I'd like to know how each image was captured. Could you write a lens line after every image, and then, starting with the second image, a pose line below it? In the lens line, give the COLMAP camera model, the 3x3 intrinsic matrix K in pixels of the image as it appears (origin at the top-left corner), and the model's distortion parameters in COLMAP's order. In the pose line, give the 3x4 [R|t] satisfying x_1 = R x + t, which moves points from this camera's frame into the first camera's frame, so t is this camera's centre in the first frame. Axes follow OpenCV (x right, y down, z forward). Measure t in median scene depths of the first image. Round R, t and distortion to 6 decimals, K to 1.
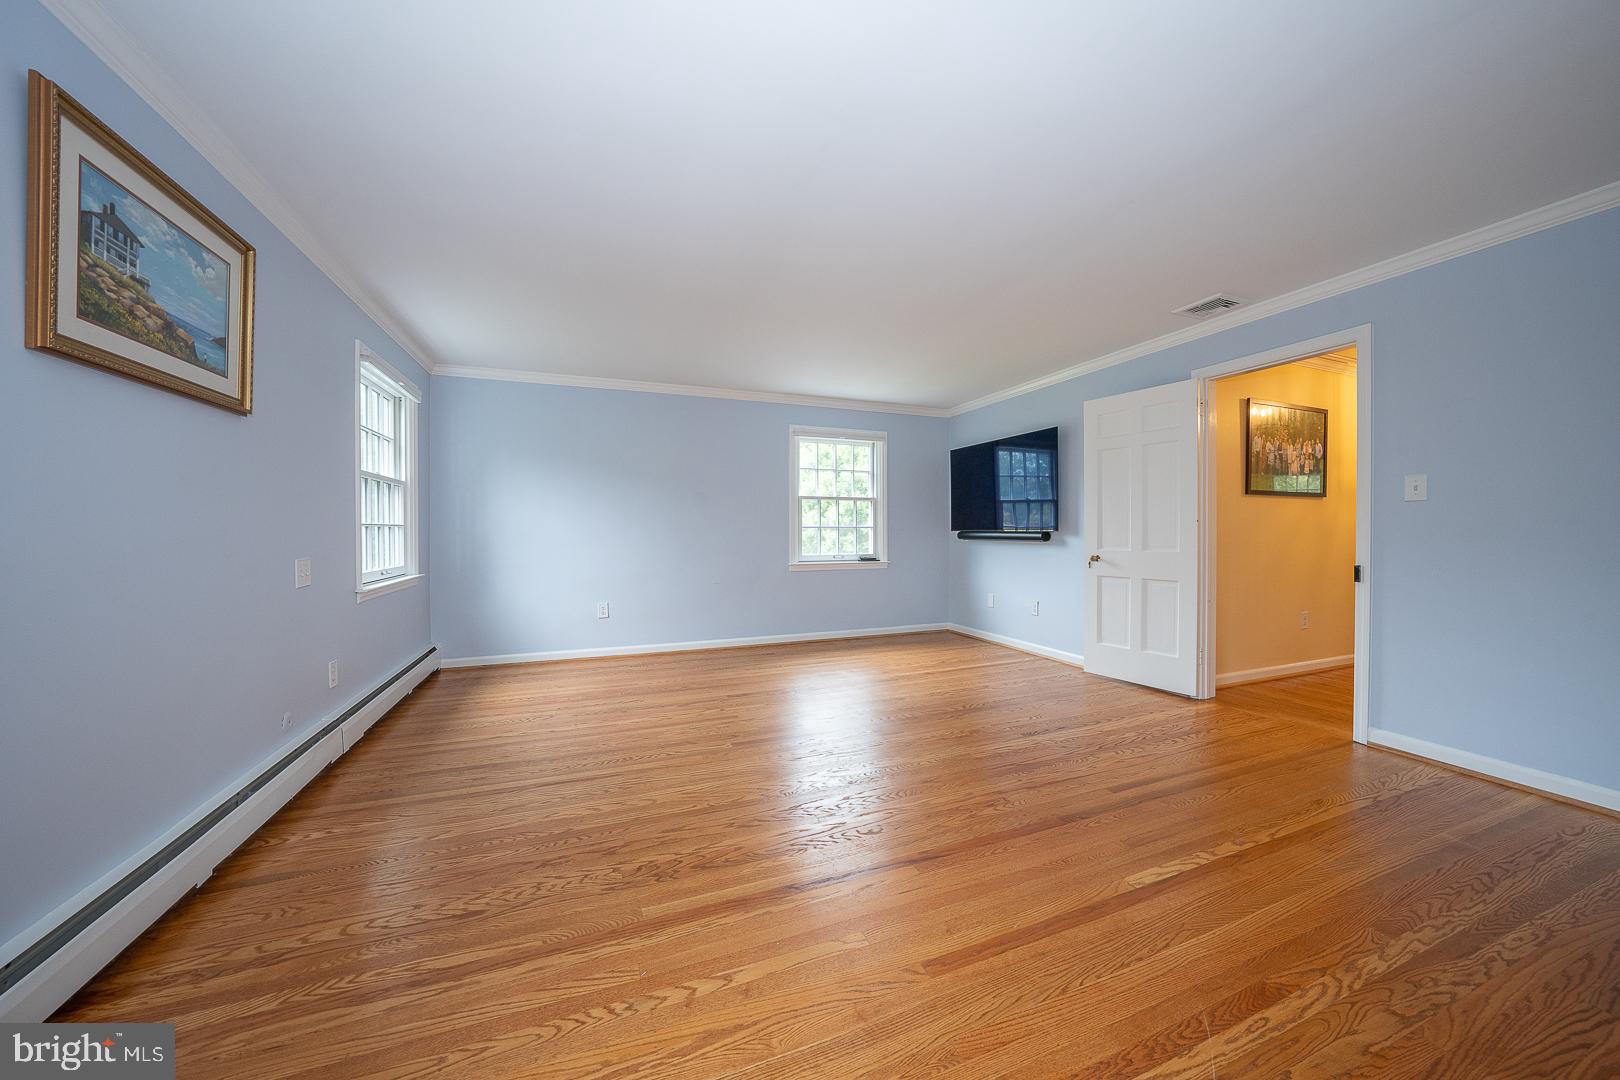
lens RADIAL K [[558.6, 0, 813.1], [0, 558.6, 536.1], [0, 0, 1]] dist [-0.030654, 0.006809]
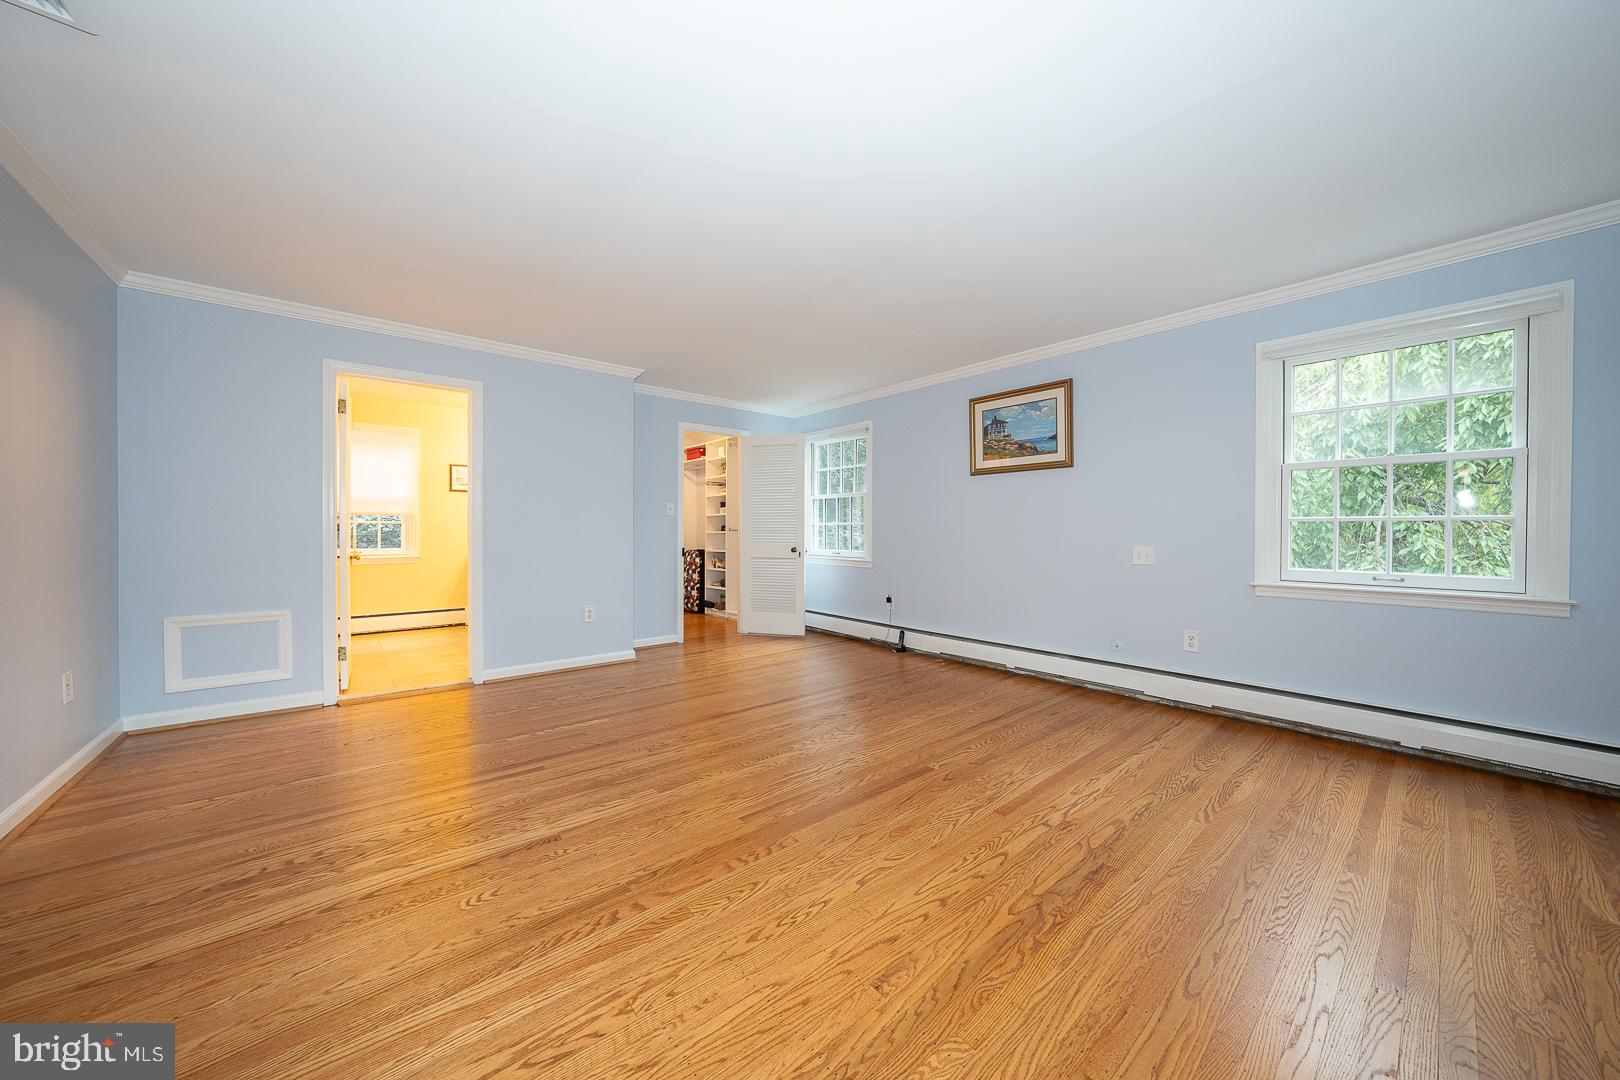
lens RADIAL K [[559.5, 0, 814.4], [0, 559.5, 537.1], [0, 0, 1]] dist [-0.028214, 0.006562]
pose [[-0.944450, 0.003045, -0.328641, 0.321683], [-0.005568, 0.999665, 0.025265, -0.012455], [0.328608, 0.025691, -0.944117, 1.774205]]
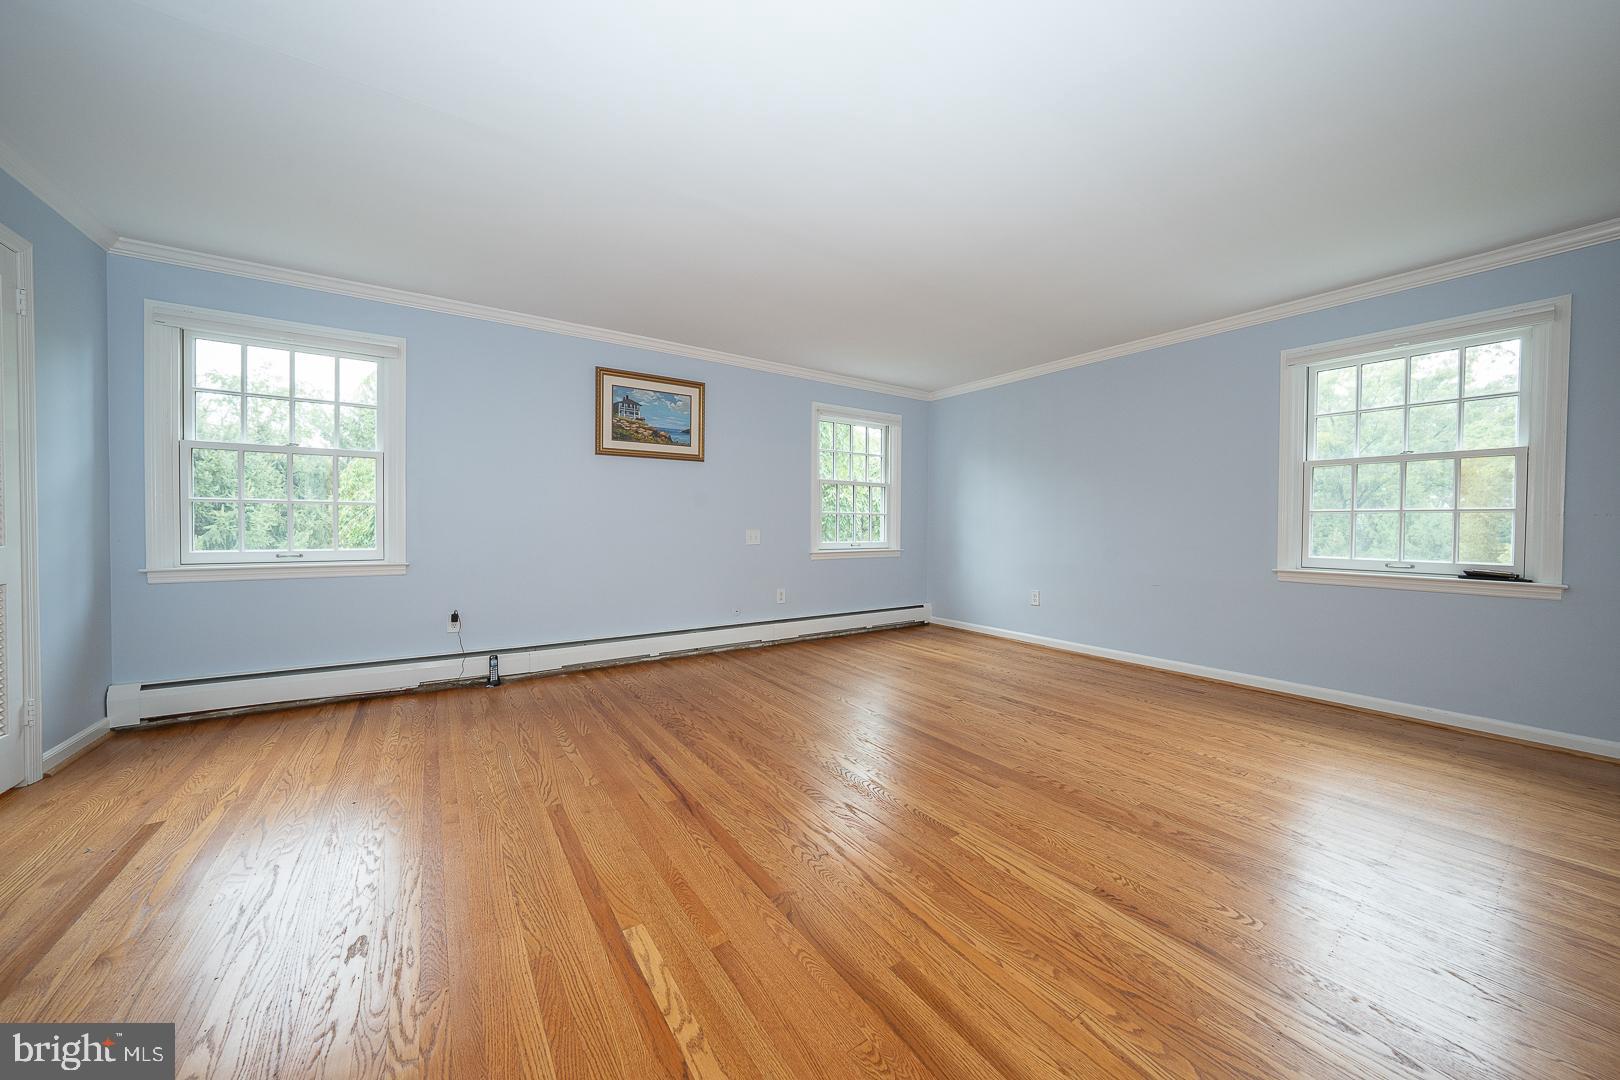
lens RADIAL K [[559.5, 0, 814.4], [0, 559.5, 537.1], [0, 0, 1]] dist [-0.028214, 0.006562]
pose [[0.227511, 0.025017, -0.973454, 0.856177], [-0.018435, 0.999601, 0.021380, 0.016786], [0.973601, 0.013081, 0.227882, 0.641068]]
